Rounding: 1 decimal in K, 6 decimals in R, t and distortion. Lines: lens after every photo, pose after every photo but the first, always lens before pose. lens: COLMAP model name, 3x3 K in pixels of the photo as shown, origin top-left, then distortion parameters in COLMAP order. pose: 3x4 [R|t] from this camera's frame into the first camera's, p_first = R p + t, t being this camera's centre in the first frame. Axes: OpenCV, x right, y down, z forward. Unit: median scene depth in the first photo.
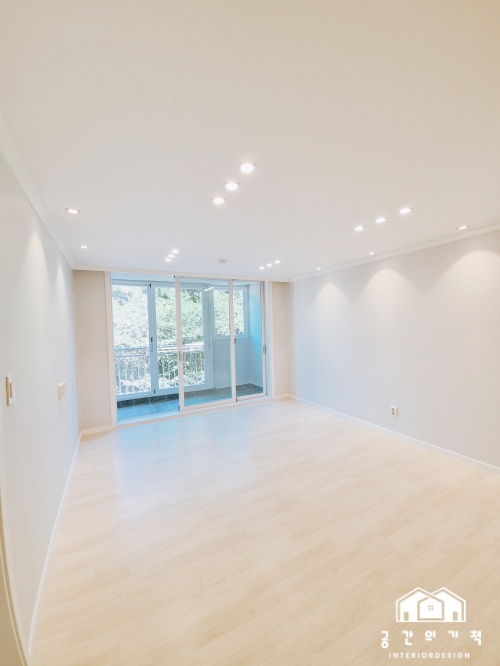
lens RADIAL K [[269.9, 0, 254.3], [0, 269.9, 329.6], [0, 0, 1]] dist [0.001579, -0.007088]
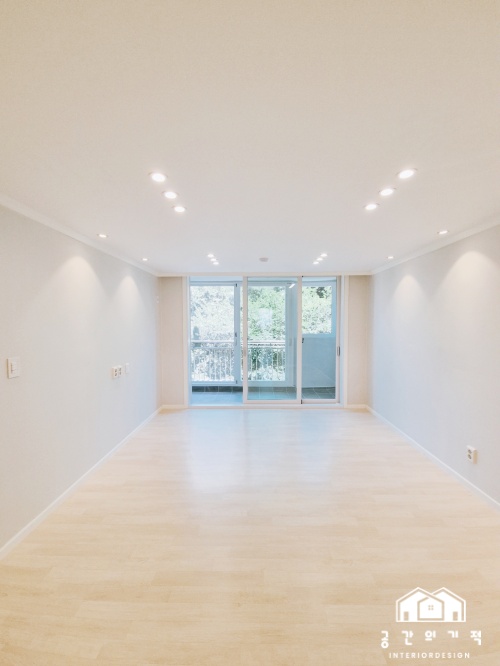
lens RADIAL K [[269.9, 0, 252.8], [0, 269.9, 330.0], [0, 0, 1]] dist [0.001579, -0.007088]
pose [[0.876515, 0.039331, -0.479765, 0.239139], [-0.029841, 0.999179, 0.027394, -0.016418], [0.480449, -0.009695, 0.876969, 0.078766]]
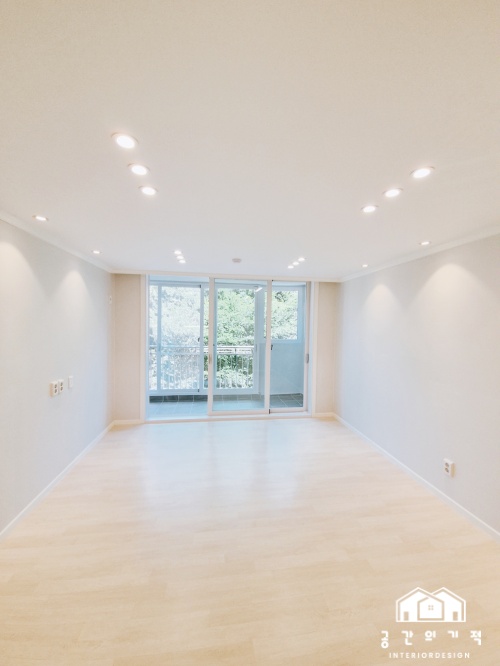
lens RADIAL K [[269.9, 0, 253.5], [0, 269.9, 330.5], [0, 0, 1]] dist [0.001579, -0.007088]
pose [[0.942015, 0.051891, -0.331535, 0.177384], [-0.049331, 0.998652, 0.016137, -0.027438], [0.331925, 0.001154, 0.943305, 0.119234]]
